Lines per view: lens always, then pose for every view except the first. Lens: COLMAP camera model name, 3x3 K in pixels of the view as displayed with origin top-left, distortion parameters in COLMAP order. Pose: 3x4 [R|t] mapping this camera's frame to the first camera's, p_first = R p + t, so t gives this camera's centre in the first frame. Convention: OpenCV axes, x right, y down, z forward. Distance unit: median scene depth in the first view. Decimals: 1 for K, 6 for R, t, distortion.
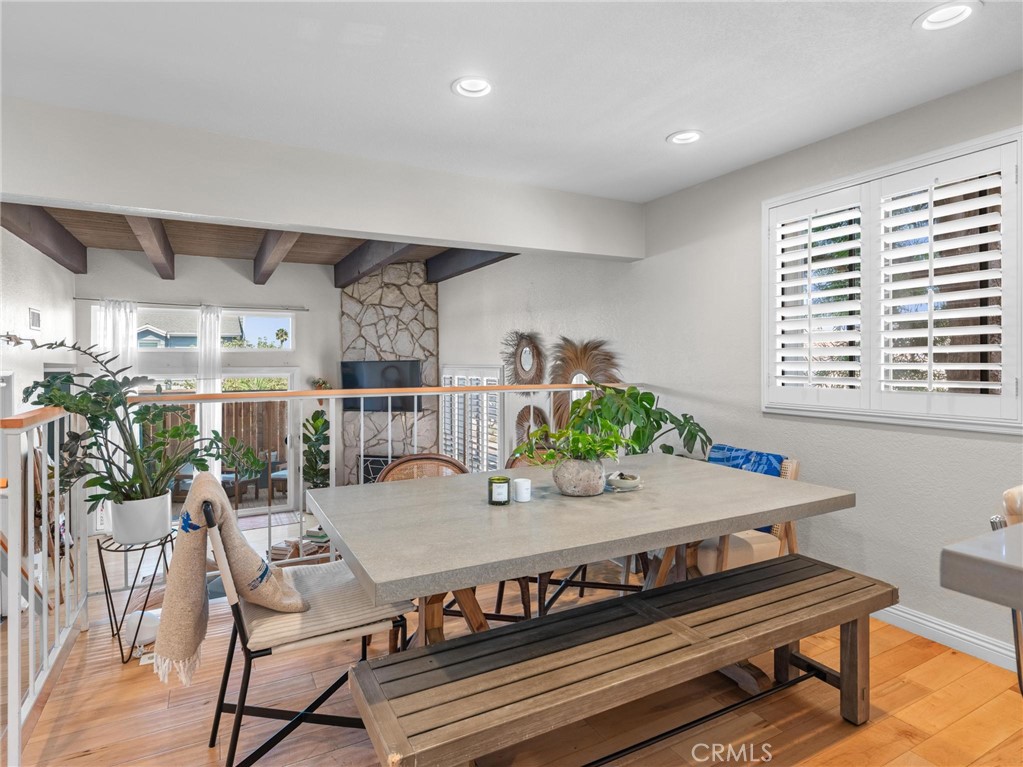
lens RADIAL K [[556.0, 0, 507.5], [0, 556.0, 366.7], [0, 0, 1]] dist [0.000448, -0.001287]
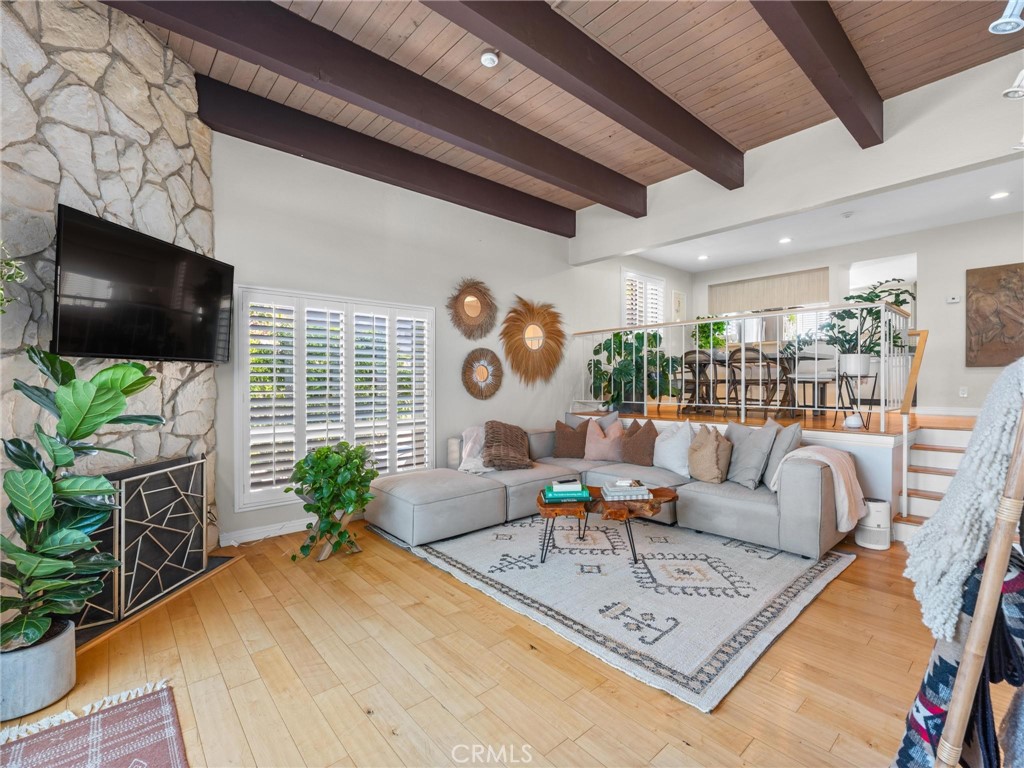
lens RADIAL K [[475.1, 0, 510.8], [0, 475.1, 382.3], [0, 0, 1]] dist [-0.001795, 0.000389]
pose [[-0.230246, 0.007086, 0.973107, -0.721402], [0.011388, 0.999925, -0.004587, 0.114658], [-0.973066, 0.010025, -0.230309, 0.920703]]
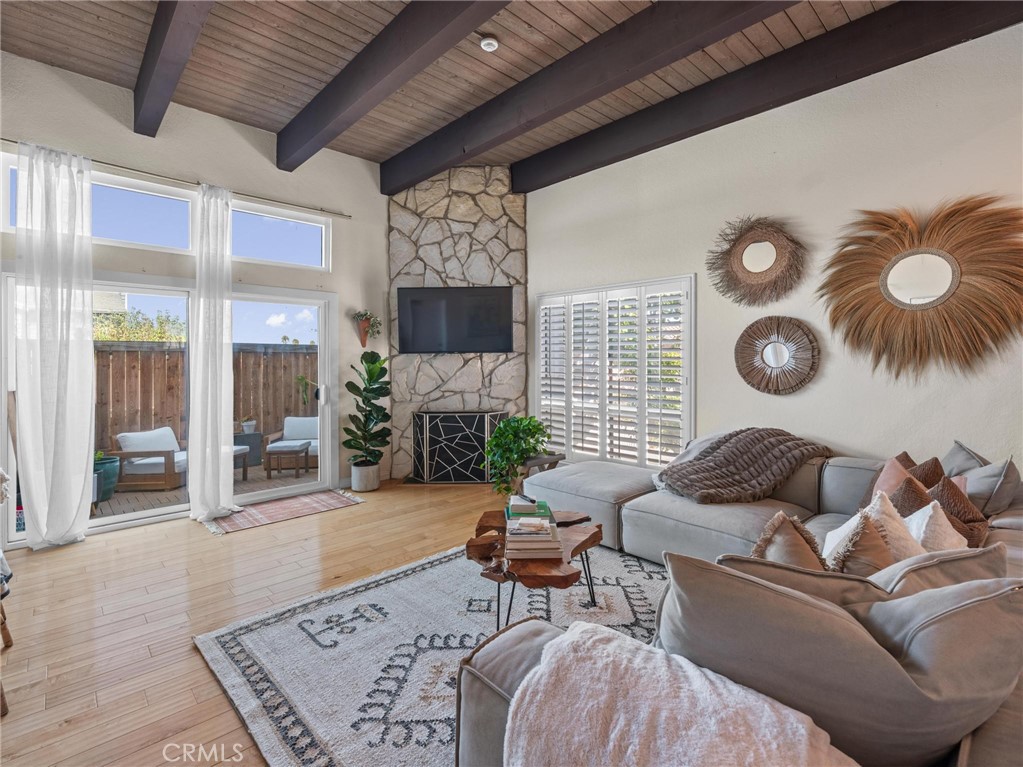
lens RADIAL K [[482.0, 0, 515.9], [0, 482.0, 363.1], [0, 0, 1]] dist [0.002060, 0.000251]
pose [[0.963528, 0.003653, 0.267583, -0.364077], [-0.003630, 0.999993, -0.000580, 0.105923], [-0.267583, -0.000412, 0.963535, 0.372771]]
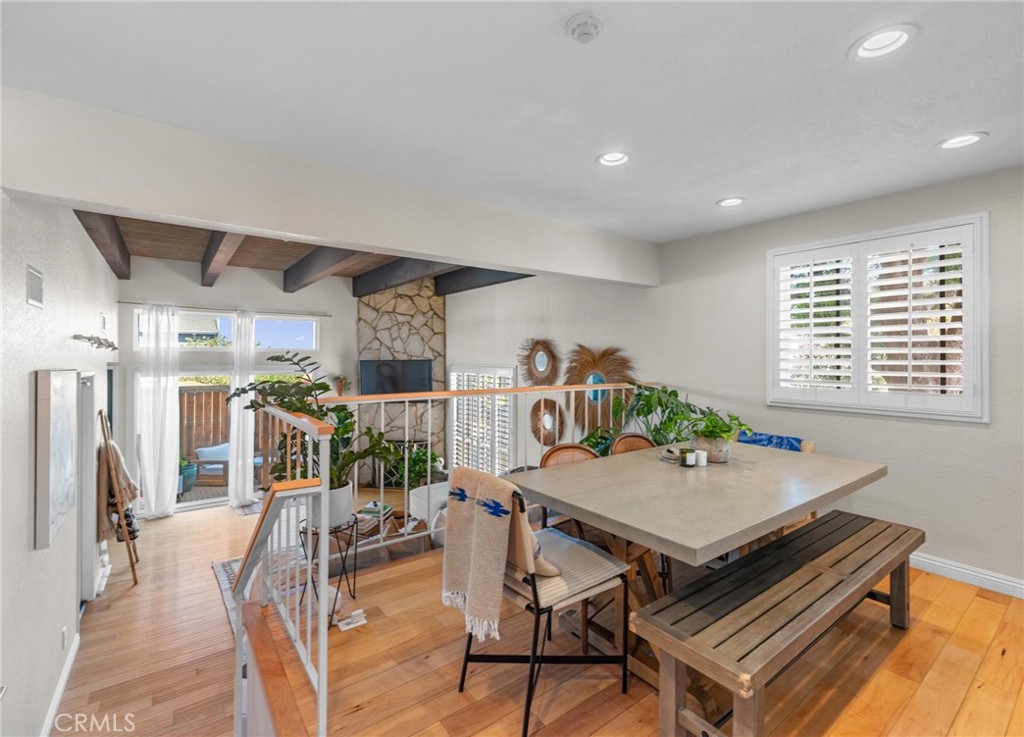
lens RADIAL K [[461.5, 0, 513.0], [0, 461.5, 354.1], [0, 0, 1]] dist [-0.006943, 0.000339]
pose [[0.988358, 0.007011, 0.151987, -0.147309], [-0.004779, 0.999875, -0.015050, -0.010584], [-0.152074, 0.014148, 0.988268, -0.006015]]
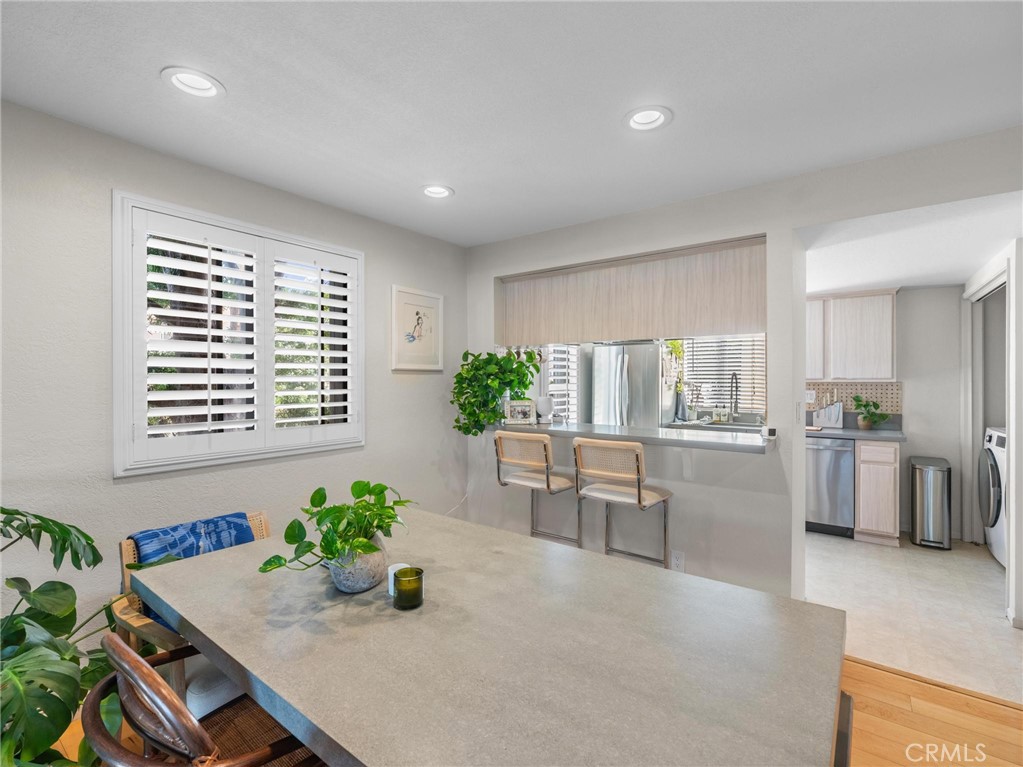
lens RADIAL K [[474.6, 0, 510.3], [0, 474.6, 381.8], [0, 0, 1]] dist [-0.001795, 0.000389]
pose [[-0.416784, 0.000970, 0.909005, -0.147334], [0.010228, 0.999941, 0.003622, -0.018604], [-0.908948, 0.010806, -0.416769, 0.359333]]
